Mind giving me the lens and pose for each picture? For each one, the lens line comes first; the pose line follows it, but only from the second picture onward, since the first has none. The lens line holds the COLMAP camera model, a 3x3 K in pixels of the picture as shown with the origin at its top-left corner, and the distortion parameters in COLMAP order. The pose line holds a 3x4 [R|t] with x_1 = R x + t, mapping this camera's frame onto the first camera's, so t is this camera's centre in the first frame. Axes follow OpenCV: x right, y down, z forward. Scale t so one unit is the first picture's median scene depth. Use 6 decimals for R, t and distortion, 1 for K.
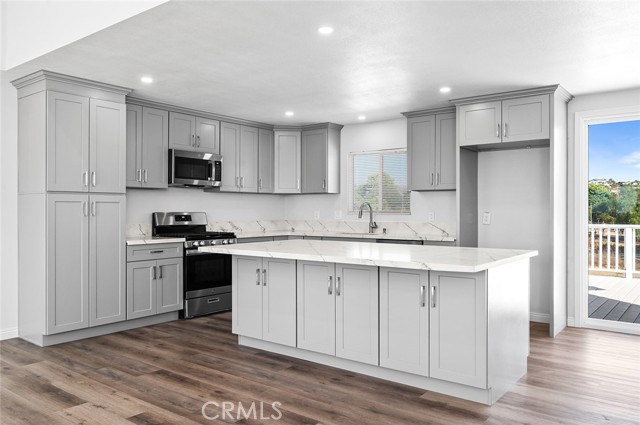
lens RADIAL K [[501.6, 0, 316.5], [0, 501.6, 210.4], [0, 0, 1]] dist [-0.007410, 0.005088]
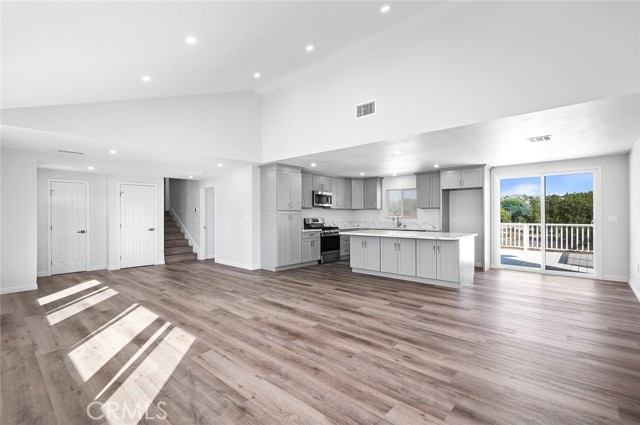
lens RADIAL K [[303.6, 0, 314.4], [0, 303.6, 212.4], [0, 0, 1]] dist [0.001886, -0.000891]
pose [[0.997184, -0.003033, -0.074938, -0.196717], [0.002472, 0.999968, -0.007573, -0.012639], [0.074959, 0.007366, 0.997159, -0.439439]]
